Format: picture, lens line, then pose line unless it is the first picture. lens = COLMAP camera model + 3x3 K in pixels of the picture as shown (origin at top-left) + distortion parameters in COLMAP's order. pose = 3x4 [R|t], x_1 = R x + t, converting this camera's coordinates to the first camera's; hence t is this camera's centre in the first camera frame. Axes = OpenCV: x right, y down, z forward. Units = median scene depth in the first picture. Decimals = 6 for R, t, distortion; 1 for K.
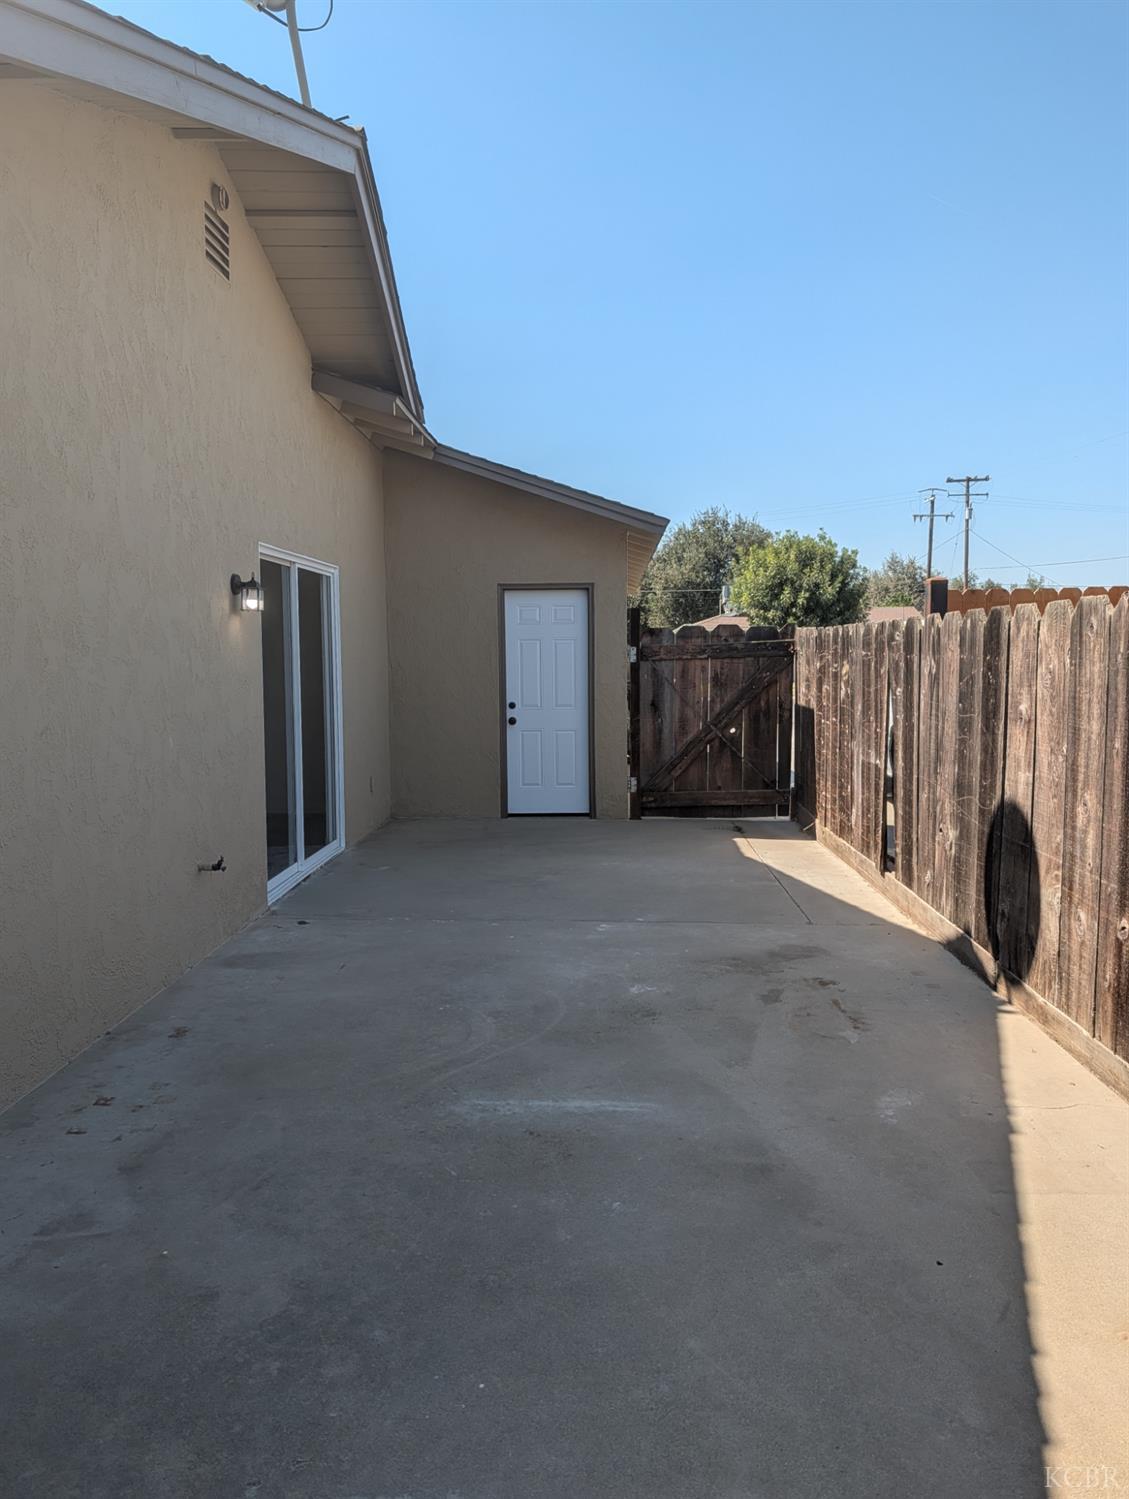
lens RADIAL K [[1063.2, 0, 568.7], [0, 1063.2, 748.9], [0, 0, 1]] dist [0.011914, -0.007666]
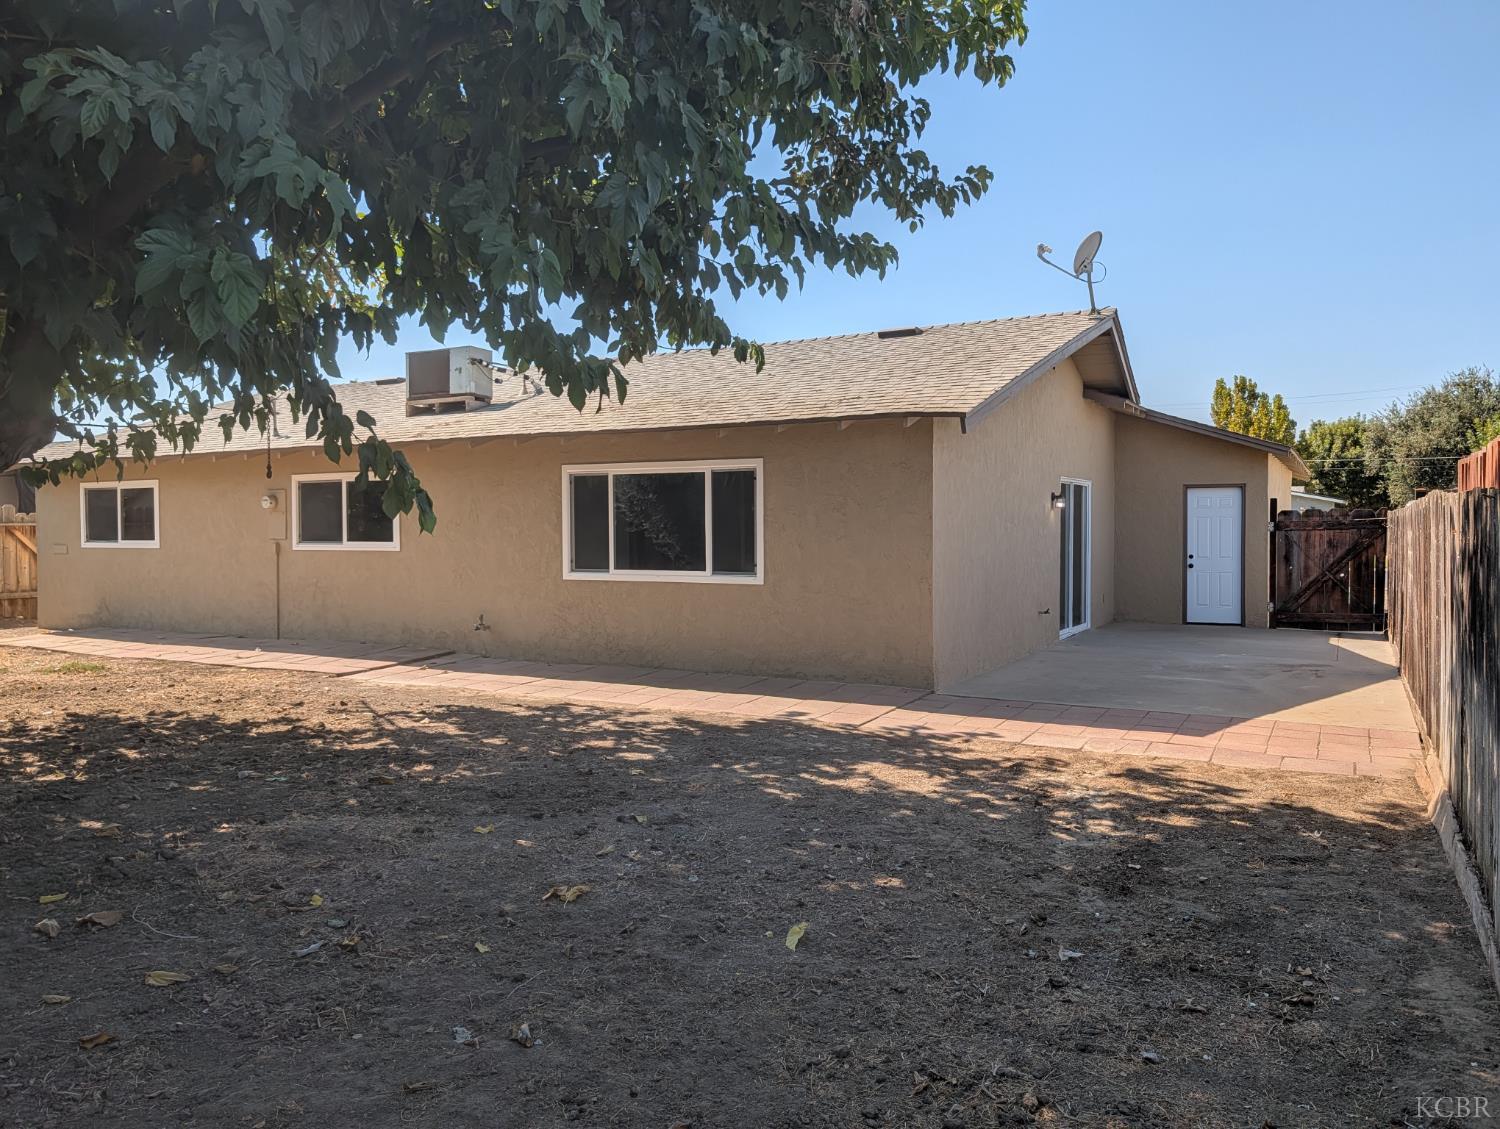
lens RADIAL K [[1063.9, 0, 754.9], [0, 1063.9, 554.6], [0, 0, 1]] dist [0.011914, -0.007666]
pose [[0.888009, 0.016434, -0.459532, 0.135562], [-0.044064, 0.997803, -0.049468, 0.086625], [0.457709, 0.064177, 0.886783, -1.009129]]
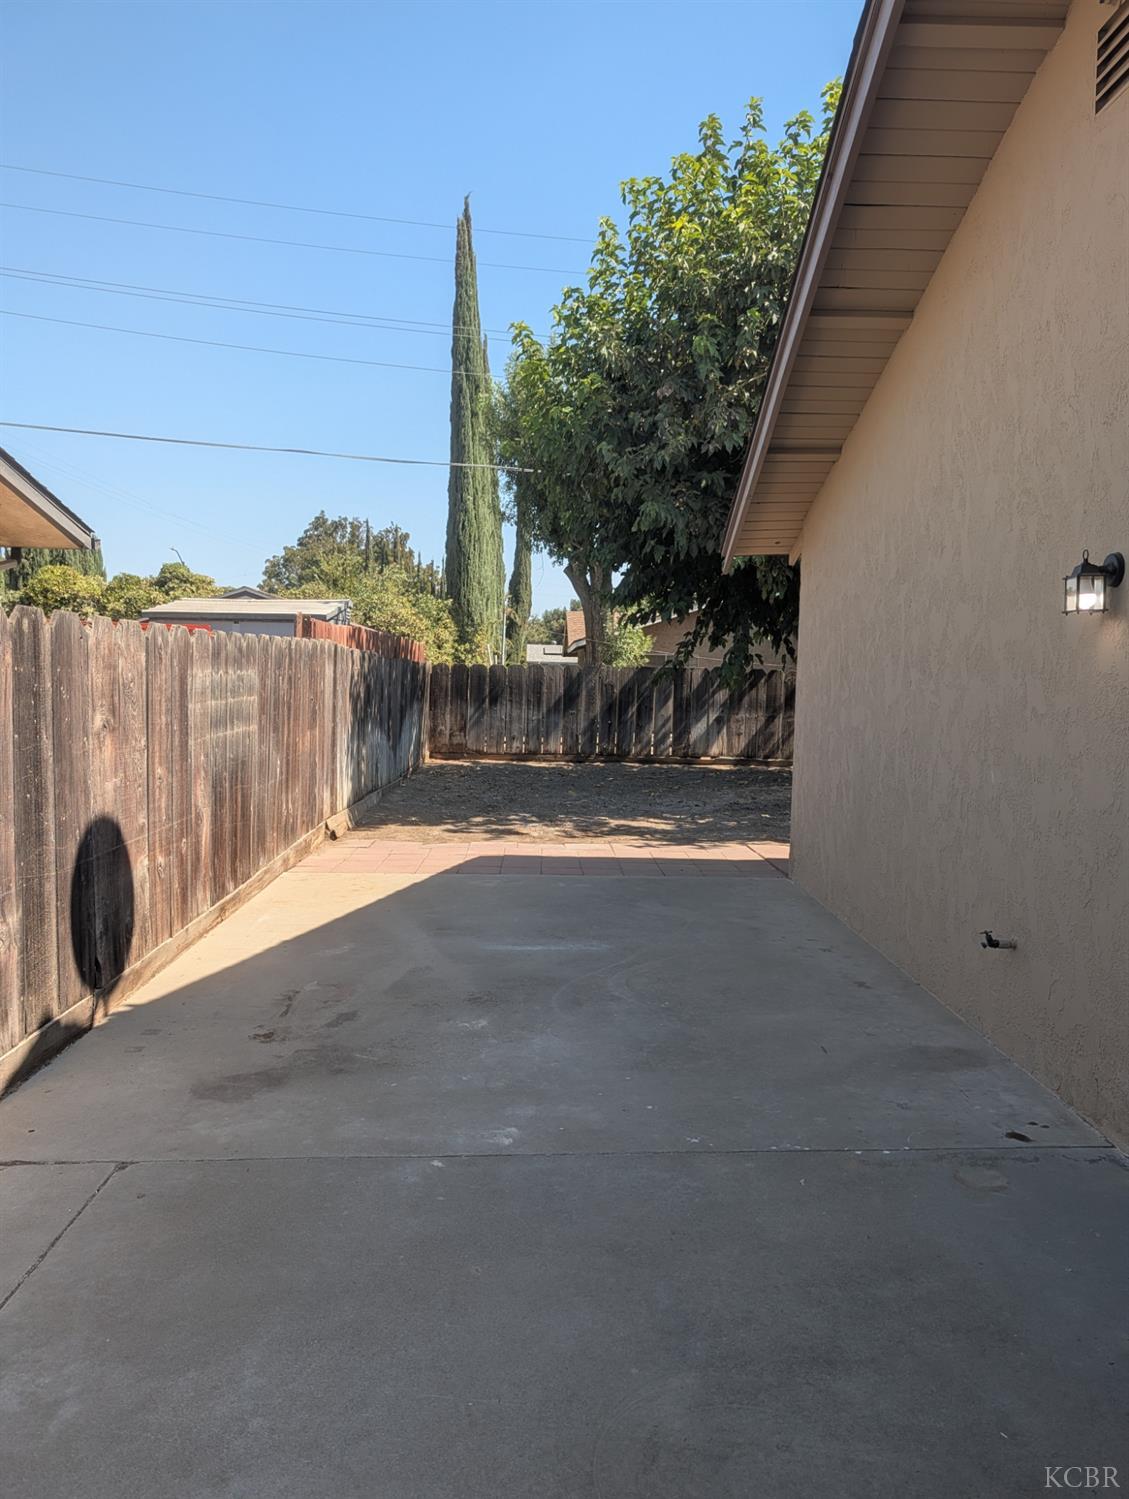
lens RADIAL K [[1063.2, 0, 564.4], [0, 1063.2, 749.7], [0, 0, 1]] dist [0.011914, -0.007666]
pose [[-0.998295, -0.010929, -0.057332, 0.028474], [-0.020310, 0.985967, 0.165698, -0.108997], [0.054716, 0.166580, -0.984509, 1.186310]]
